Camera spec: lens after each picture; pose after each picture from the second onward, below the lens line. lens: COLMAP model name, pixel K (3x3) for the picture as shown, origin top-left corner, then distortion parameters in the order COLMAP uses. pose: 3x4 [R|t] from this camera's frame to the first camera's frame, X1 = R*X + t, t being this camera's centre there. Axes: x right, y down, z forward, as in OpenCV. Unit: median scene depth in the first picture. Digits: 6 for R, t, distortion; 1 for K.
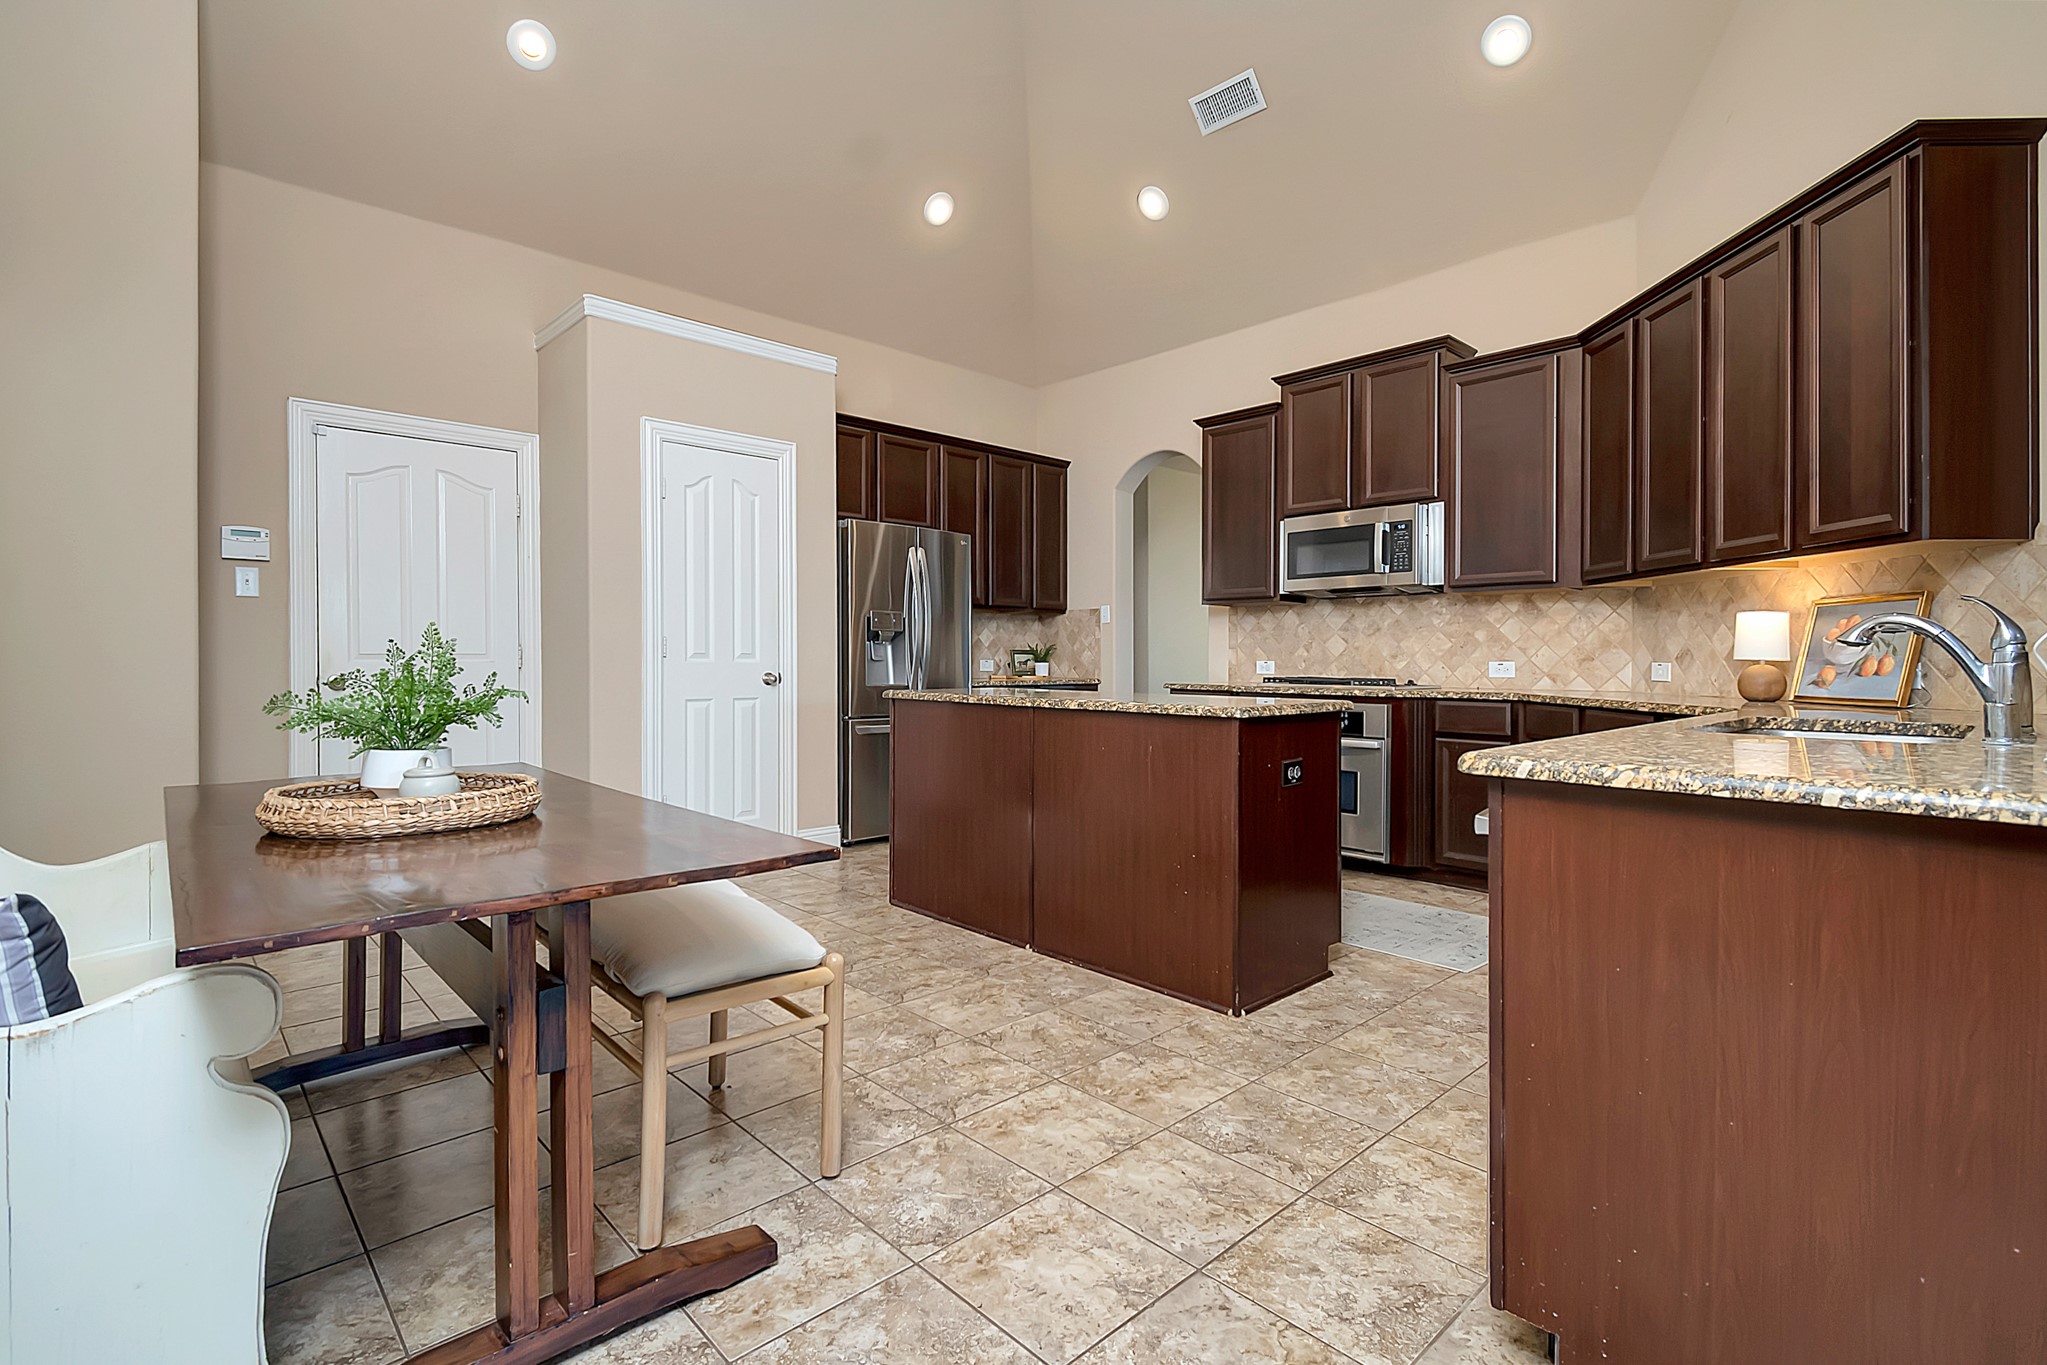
lens RADIAL K [[937.8, 0, 1026.1], [0, 937.8, 669.7], [0, 0, 1]] dist [0.005634, -0.003432]
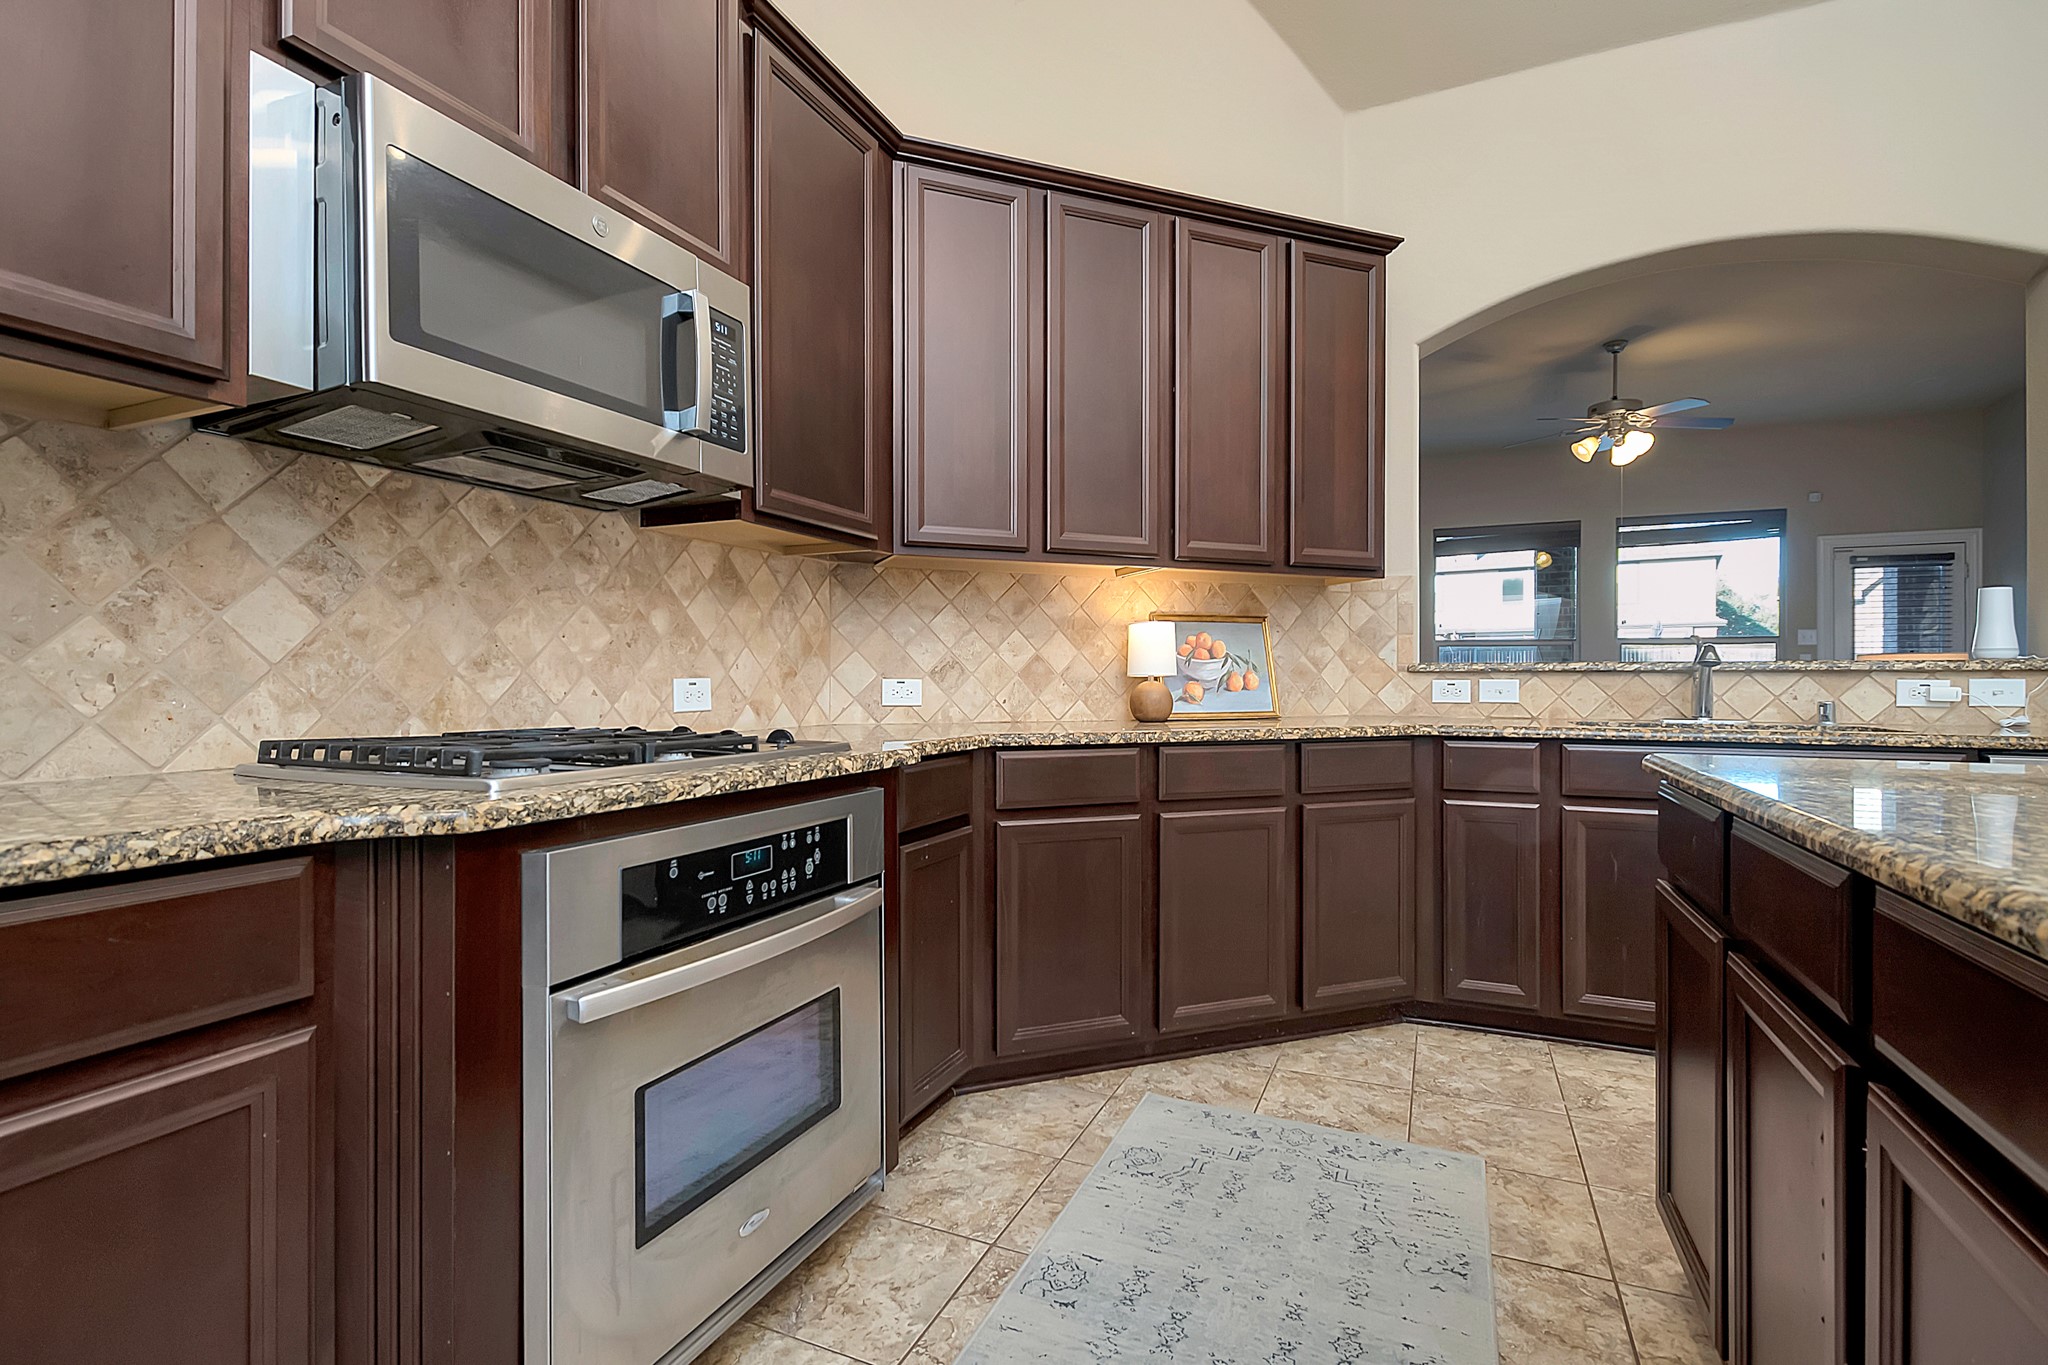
lens RADIAL K [[938.3, 0, 1021.8], [0, 938.3, 677.6], [0, 0, 1]] dist [0.005634, -0.003432]
pose [[-0.372113, -0.003032, 0.928182, -0.001235], [0.007677, 0.999950, 0.006345, -0.012398], [-0.928156, 0.009487, -0.372071, 1.169233]]
